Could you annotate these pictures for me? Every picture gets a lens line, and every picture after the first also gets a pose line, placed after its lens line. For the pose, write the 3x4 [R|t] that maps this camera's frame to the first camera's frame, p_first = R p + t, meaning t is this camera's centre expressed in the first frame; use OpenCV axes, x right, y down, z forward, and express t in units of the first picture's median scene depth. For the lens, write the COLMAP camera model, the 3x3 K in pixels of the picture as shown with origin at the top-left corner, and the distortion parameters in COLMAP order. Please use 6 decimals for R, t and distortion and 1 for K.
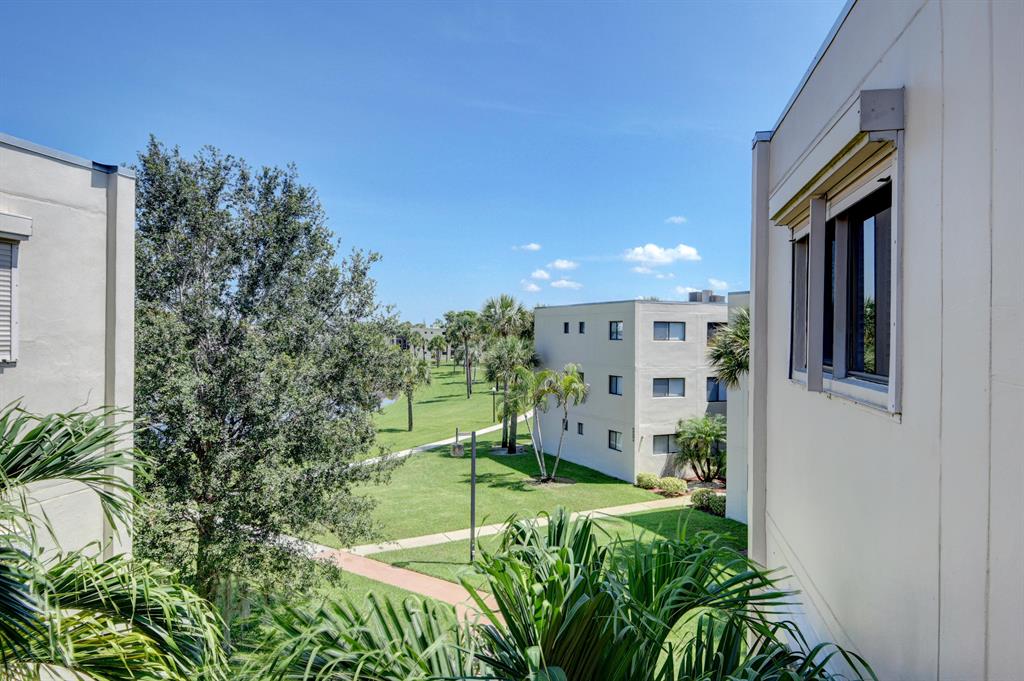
lens RADIAL K [[672.5, 0, 512.0], [0, 672.5, 340.5], [0, 0, 1]] dist [0.000166, -0.000012]
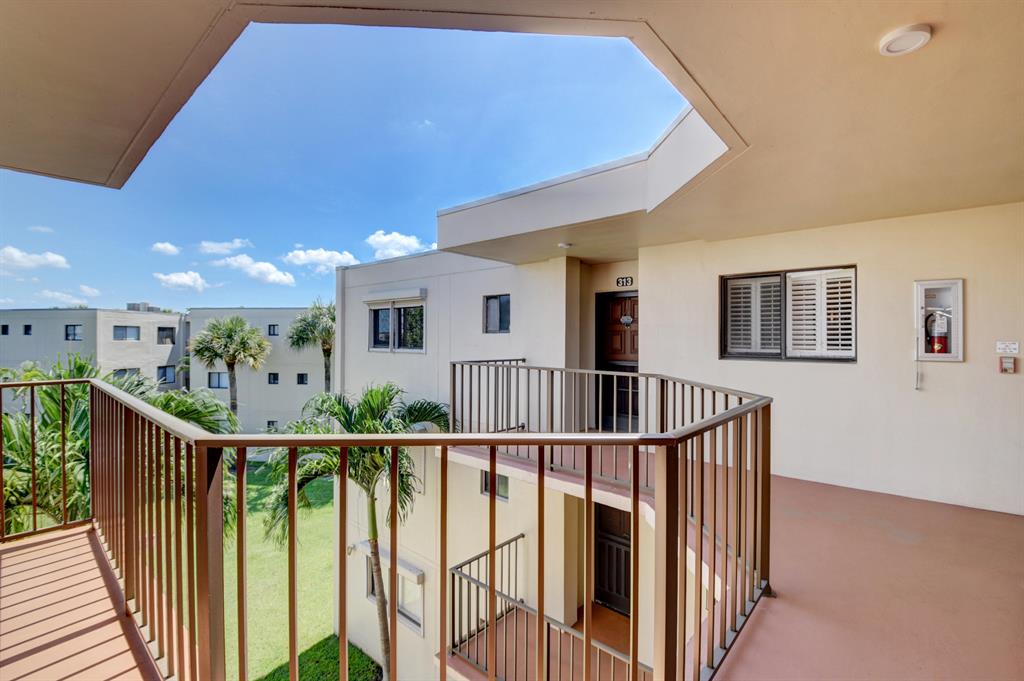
lens RADIAL K [[450.2, 0, 512.0], [0, 450.2, 340.5], [0, 0, 1]] dist [-0.000524, -0.017869]
pose [[0.491038, -0.010202, 0.871078, -0.157178], [0.006916, 0.999946, 0.007812, -0.001252], [-0.871111, 0.002188, 0.491082, -0.092026]]
